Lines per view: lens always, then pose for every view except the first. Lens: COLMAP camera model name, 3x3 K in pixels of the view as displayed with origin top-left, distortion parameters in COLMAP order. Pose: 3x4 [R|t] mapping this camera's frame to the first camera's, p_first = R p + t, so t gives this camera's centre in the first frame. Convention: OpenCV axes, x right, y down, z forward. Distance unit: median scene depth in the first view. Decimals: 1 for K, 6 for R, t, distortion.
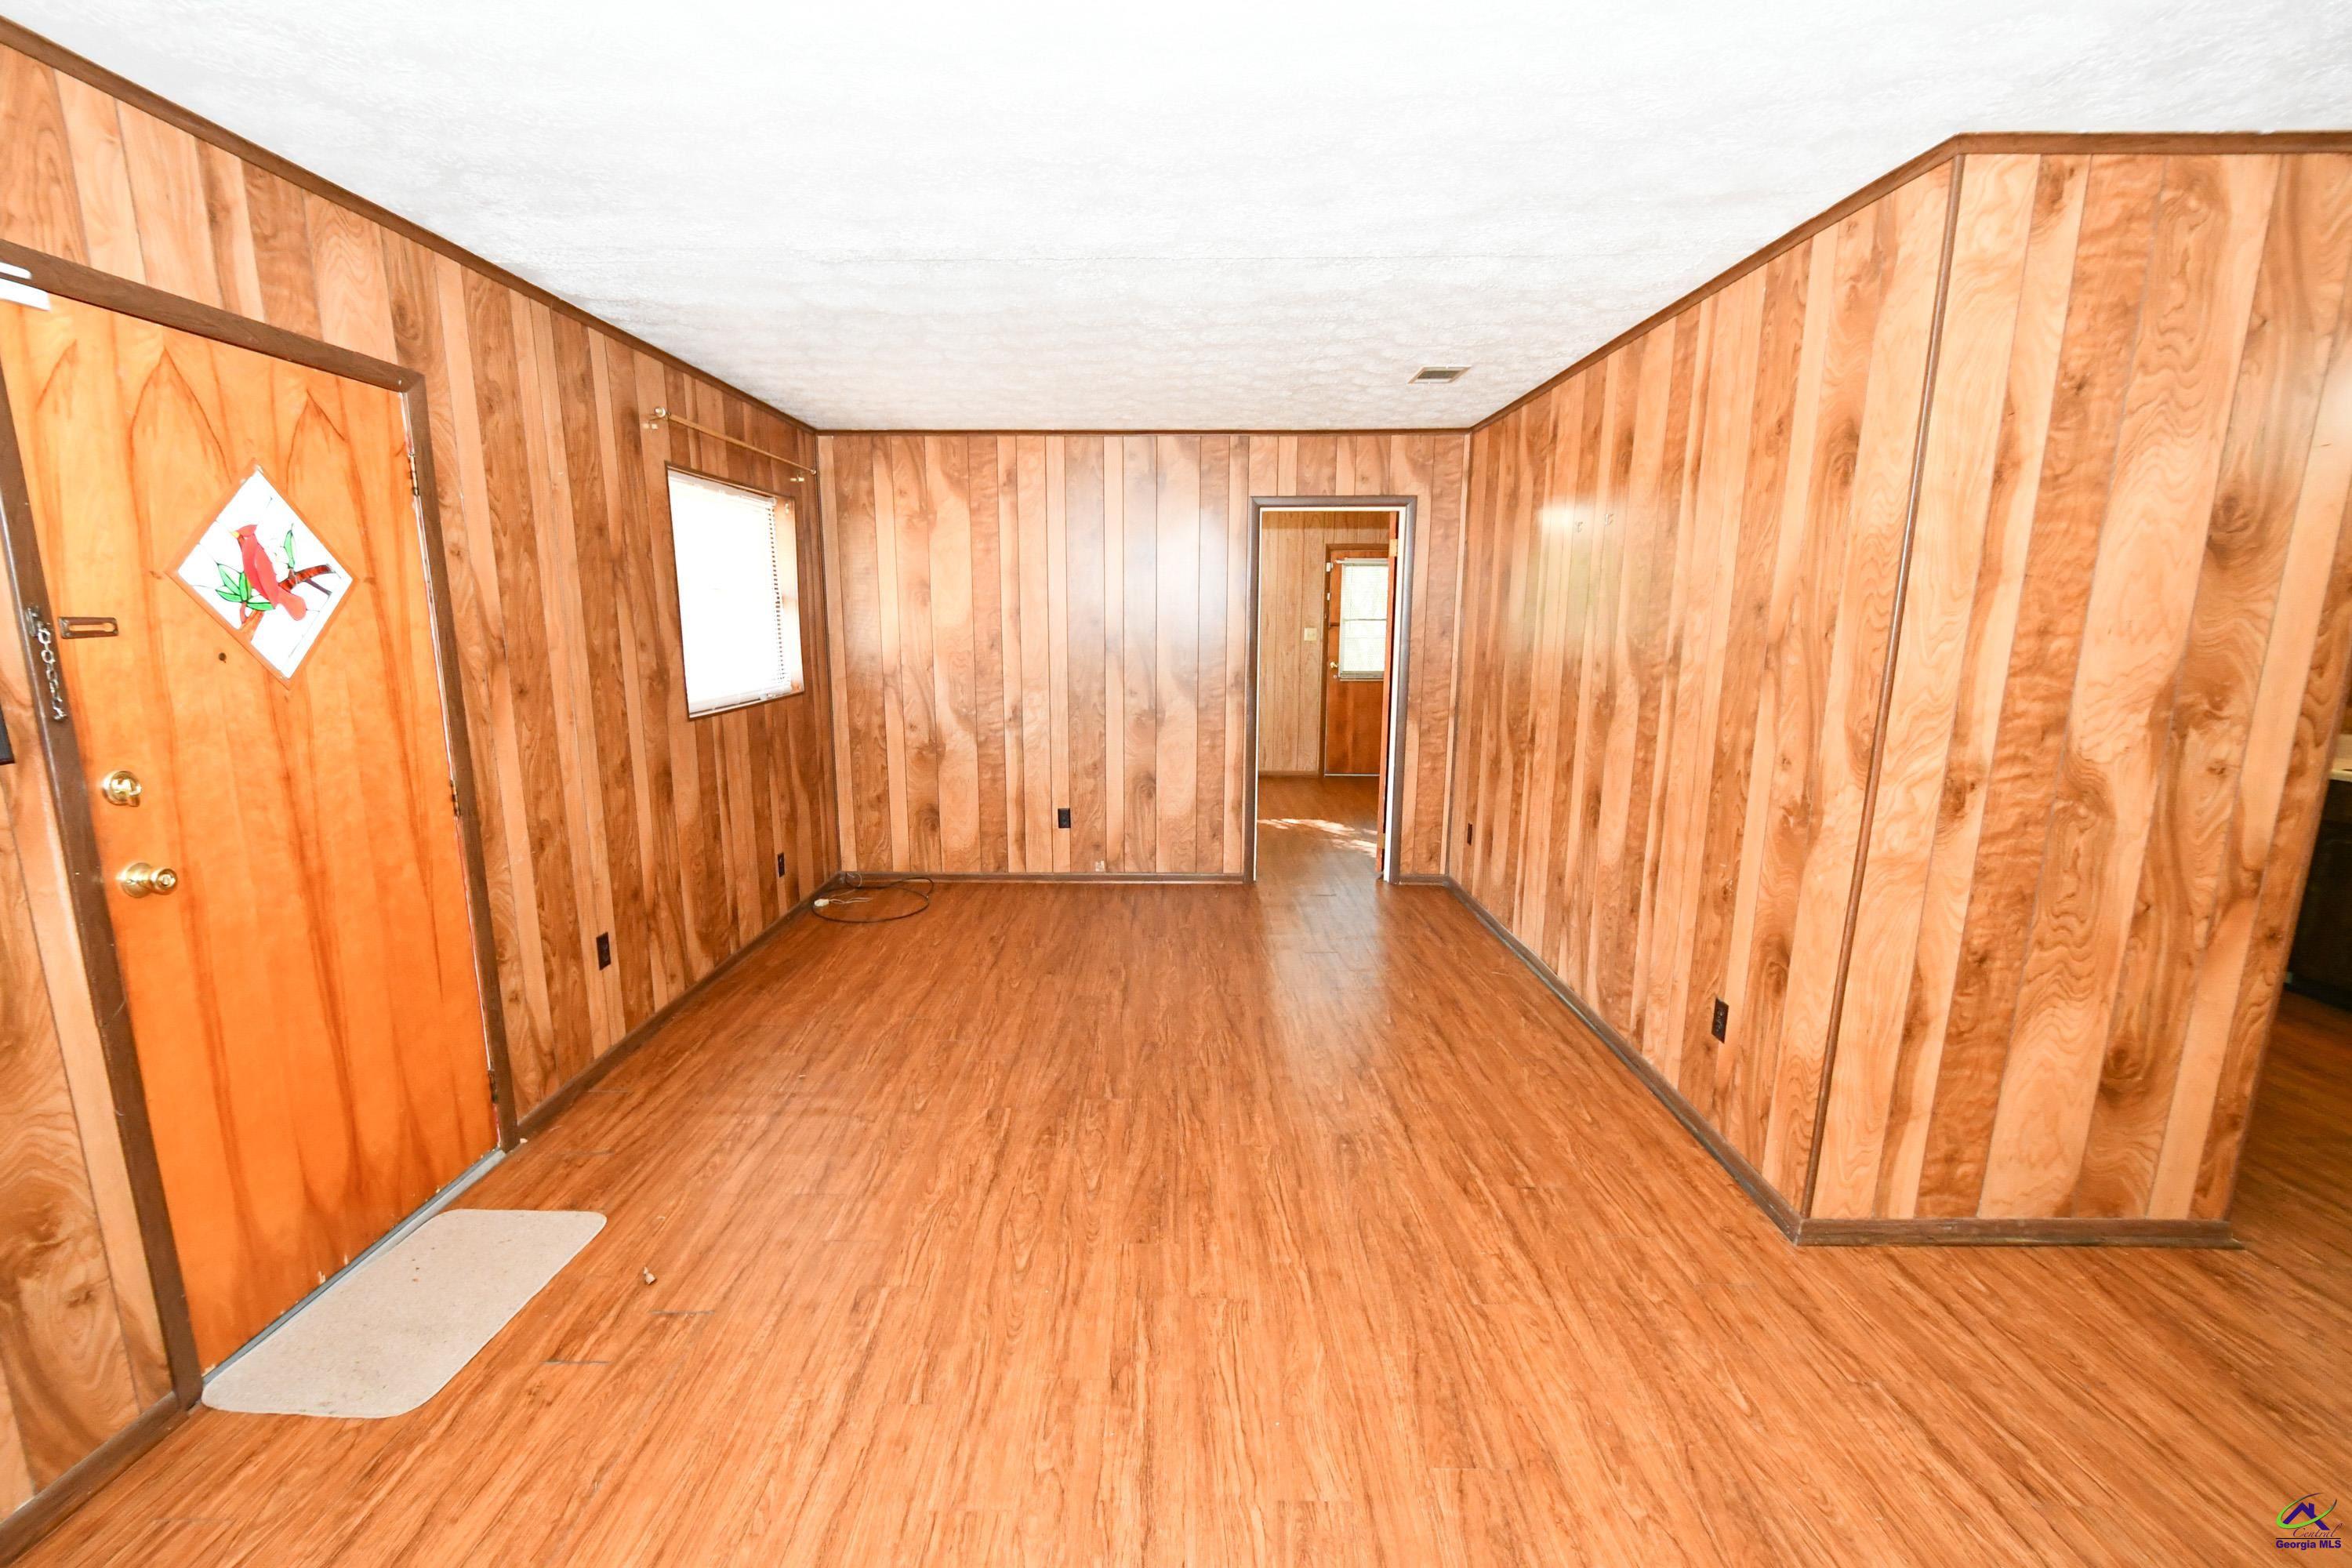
lens RADIAL K [[1023.1, 0, 1161.7], [0, 1023.1, 800.3], [0, 0, 1]] dist [-0.003964, -0.000918]
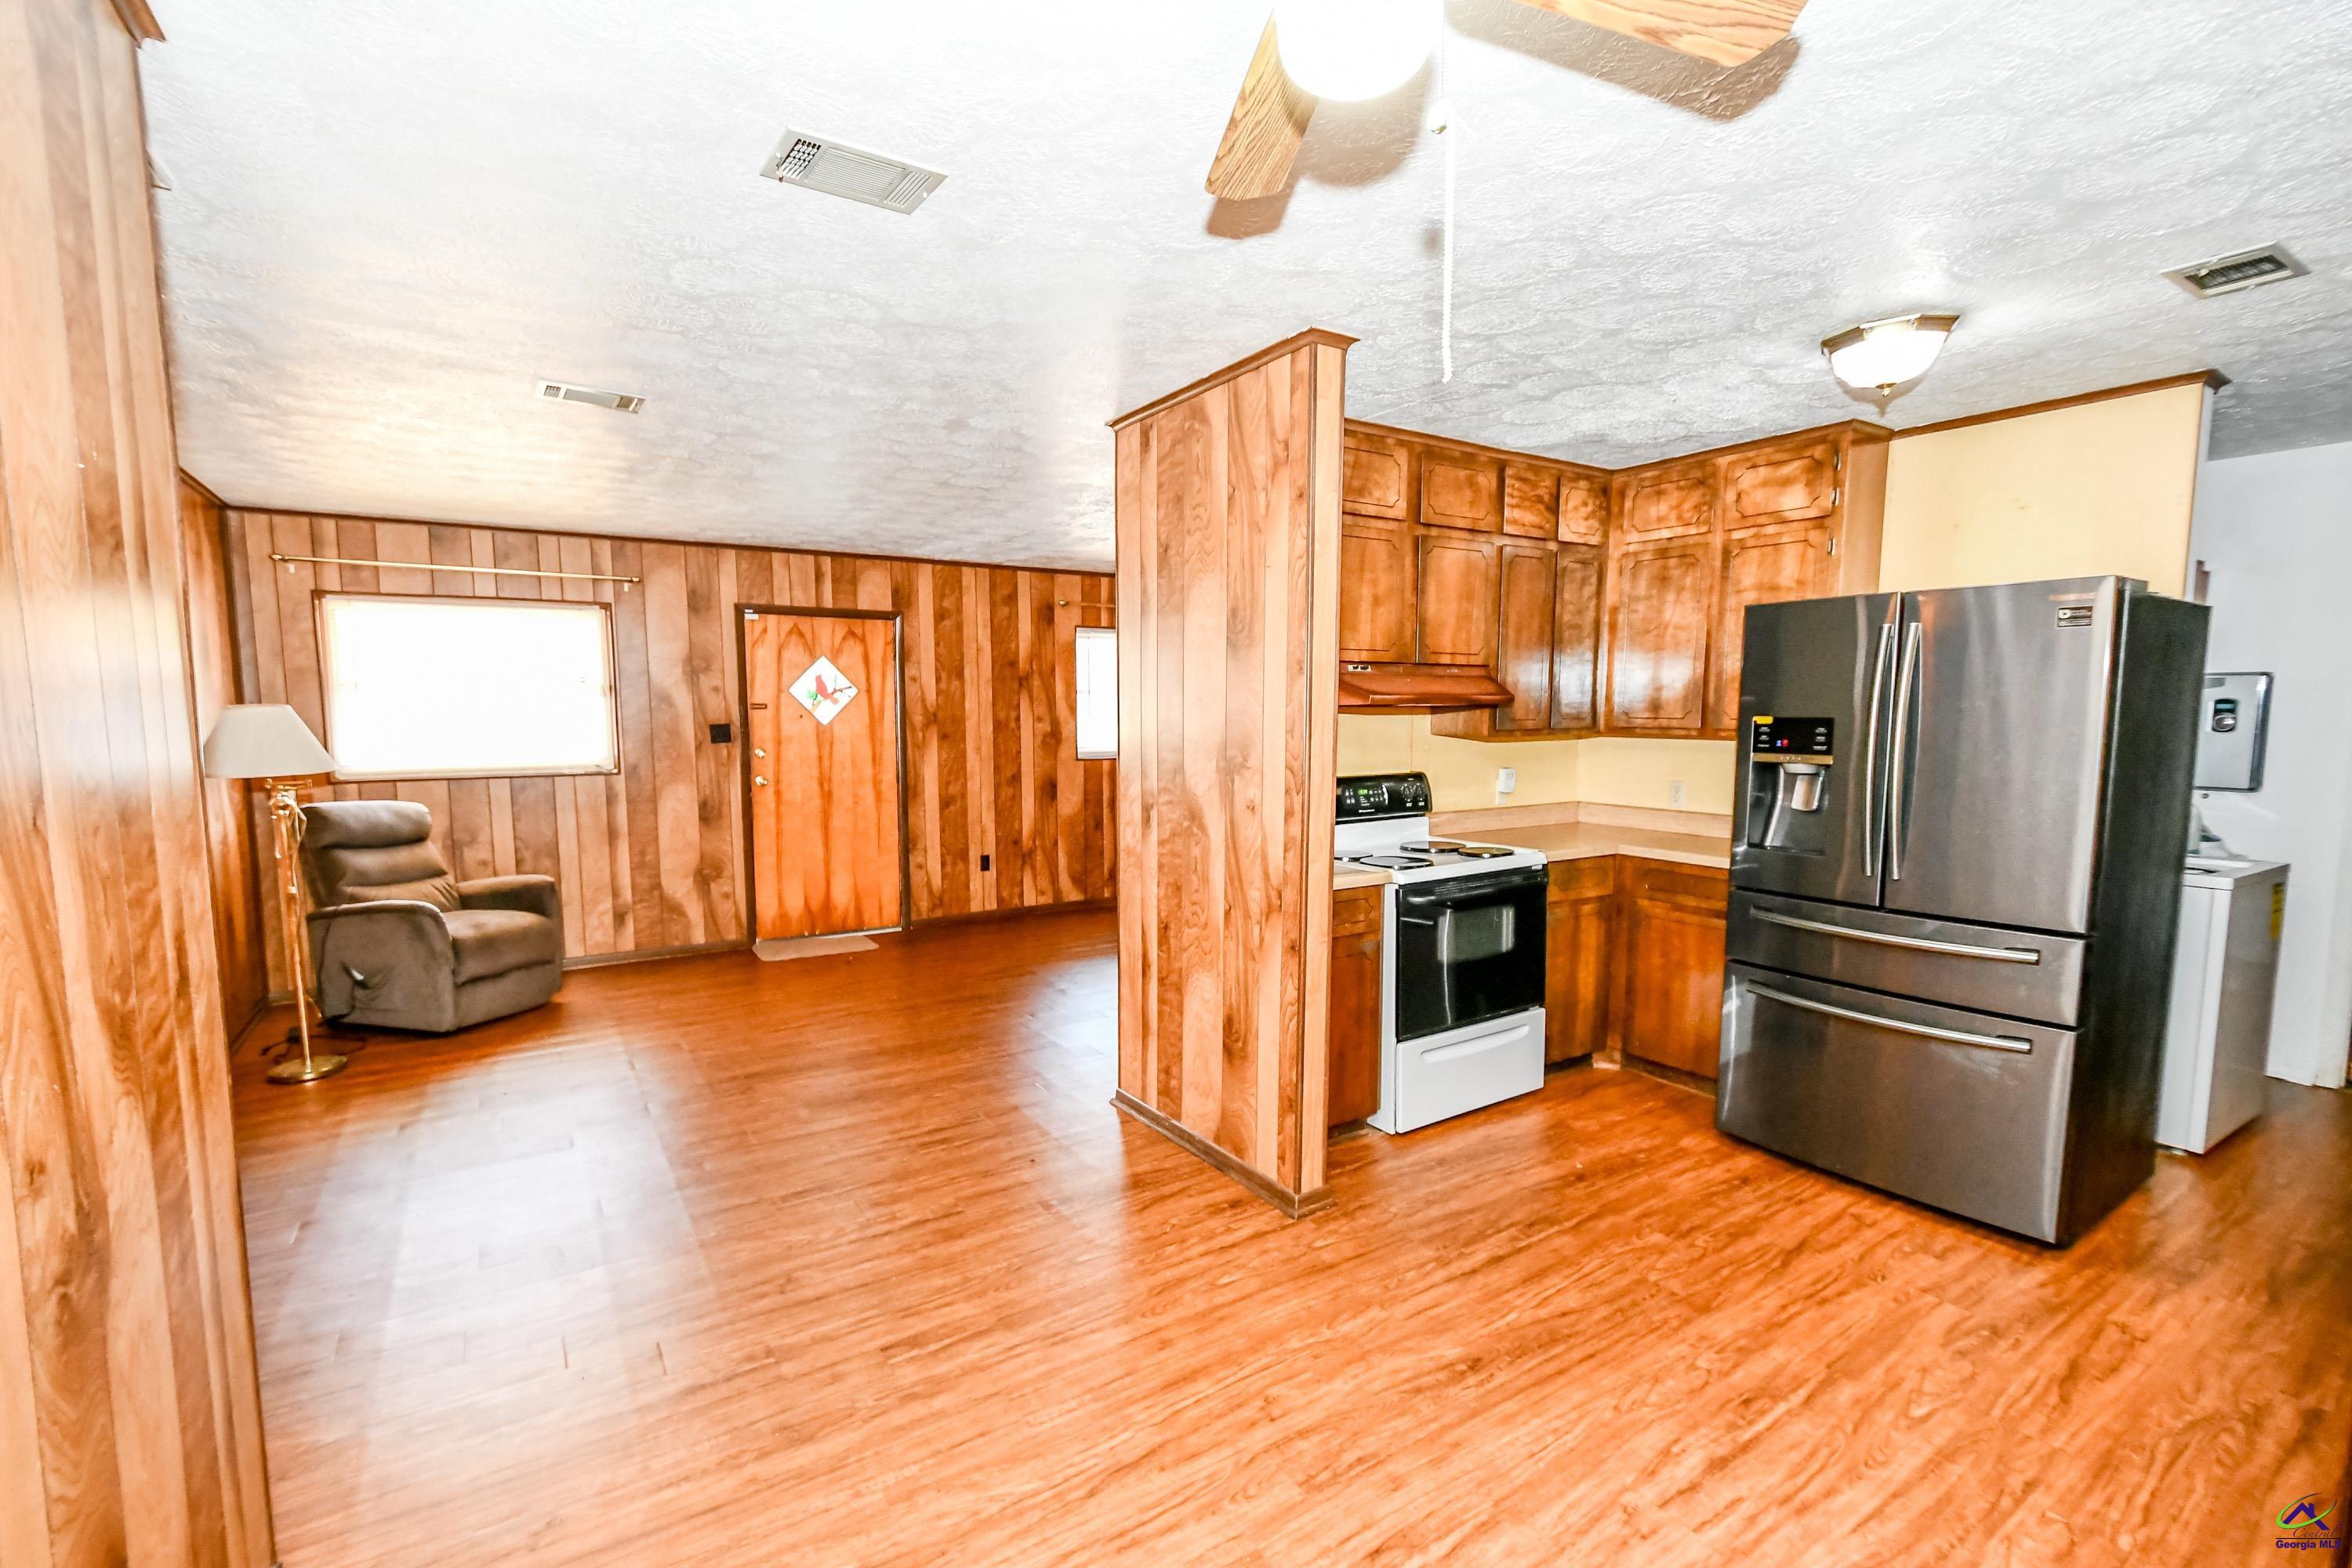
lens RADIAL K [[1023.1, 0, 1168.7], [0, 1023.1, 797.3], [0, 0, 1]] dist [-0.003964, -0.000918]
pose [[0.563668, 0.067977, -0.823199, 1.961508], [-0.145525, 0.989192, -0.017961, -0.003175], [0.813081, 0.129920, 0.567468, 0.144713]]
